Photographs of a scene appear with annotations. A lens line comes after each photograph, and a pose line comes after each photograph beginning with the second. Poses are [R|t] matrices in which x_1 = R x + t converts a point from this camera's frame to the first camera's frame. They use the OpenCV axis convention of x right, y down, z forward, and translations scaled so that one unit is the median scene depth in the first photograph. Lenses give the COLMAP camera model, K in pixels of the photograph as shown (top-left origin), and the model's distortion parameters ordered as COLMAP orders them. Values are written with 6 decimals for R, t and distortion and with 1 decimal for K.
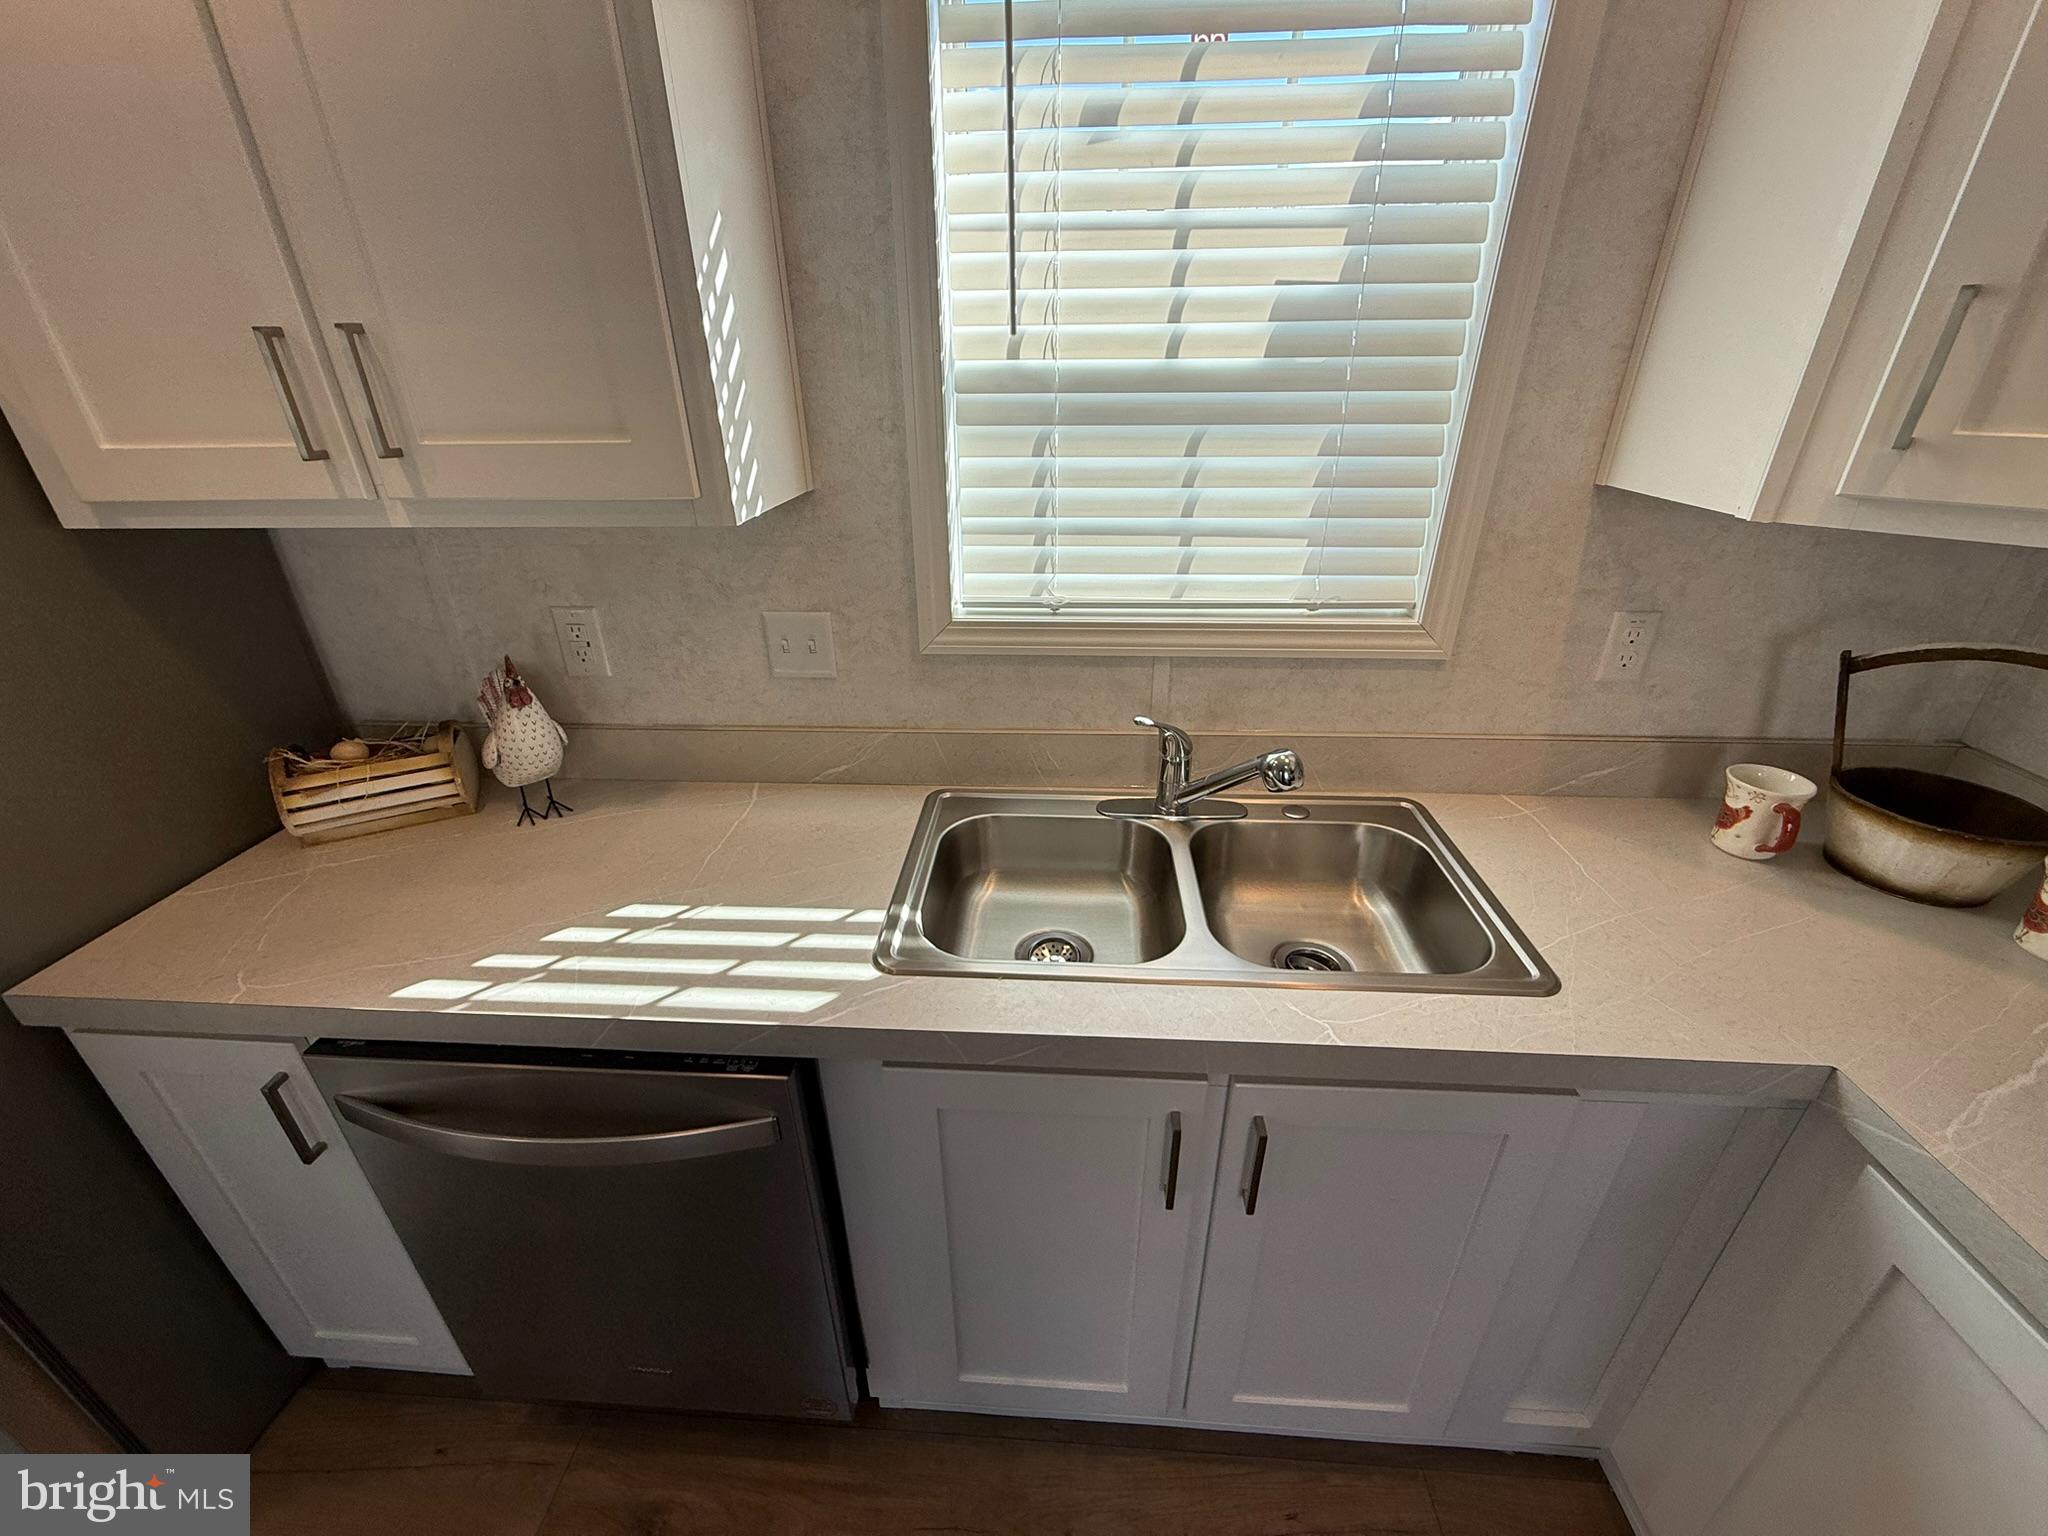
lens RADIAL K [[813.3, 0, 1015.4], [0, 813.3, 764.1], [0, 0, 1]] dist [-0.000088, -0.000134]
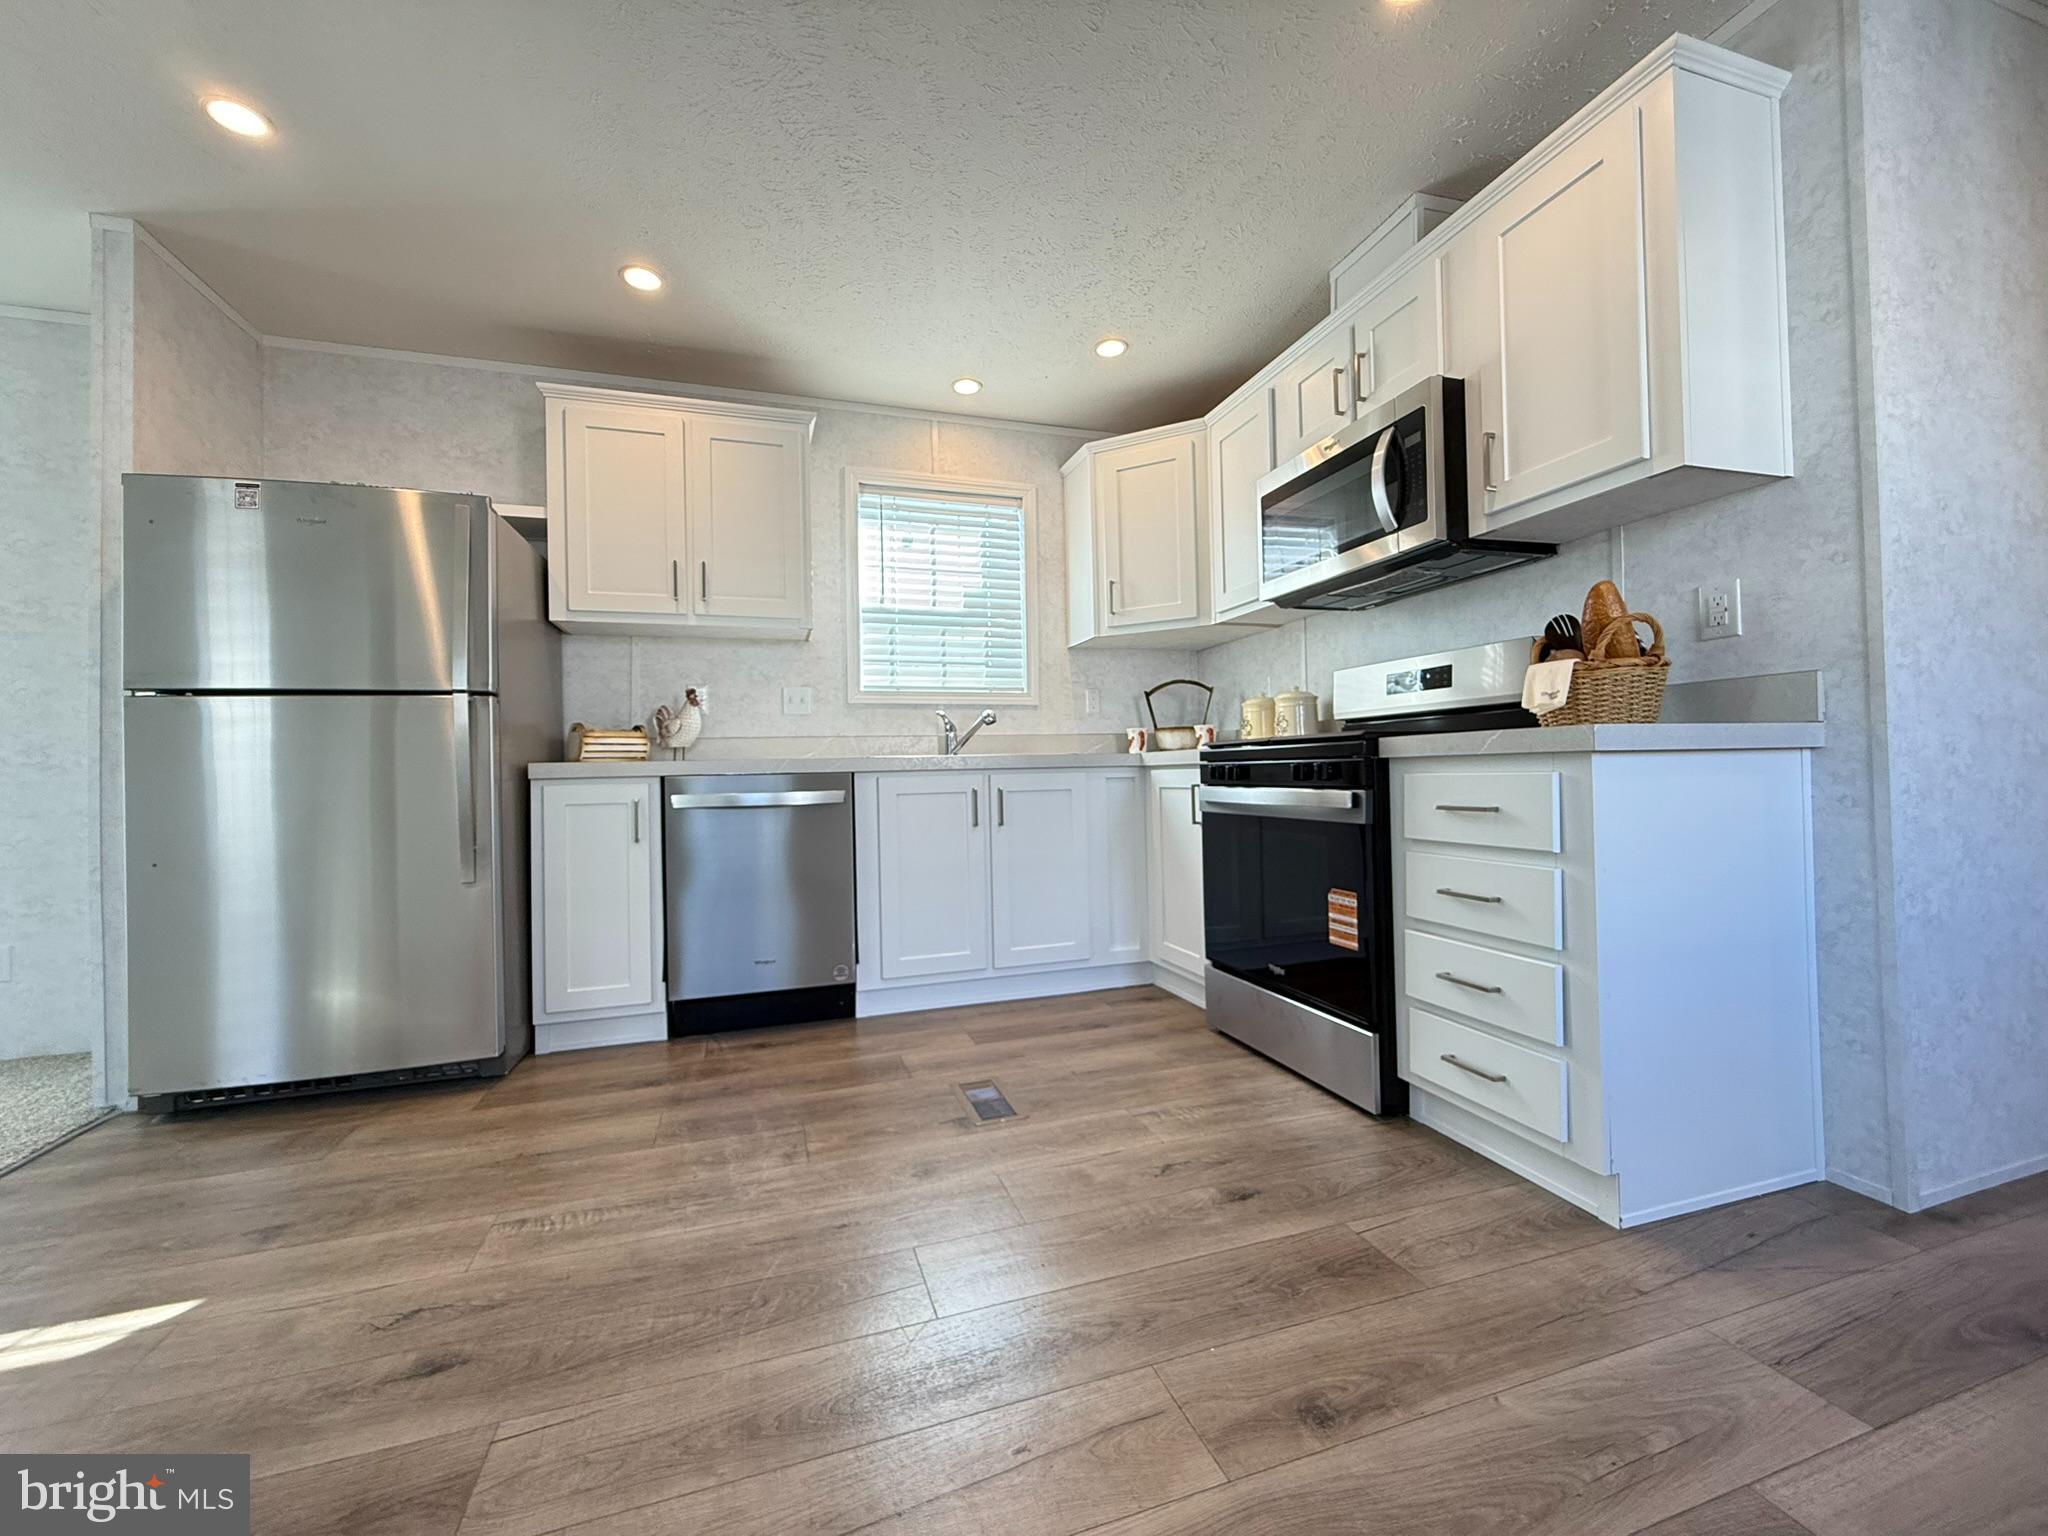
lens RADIAL K [[813.3, 0, 1025.1], [0, 813.3, 763.9], [0, 0, 1]] dist [-0.000088, -0.000134]
pose [[0.925056, -0.004959, 0.379798, -0.627968], [0.178474, 0.888331, -0.423102, 1.326383], [-0.335288, 0.459177, 0.822641, -1.303784]]
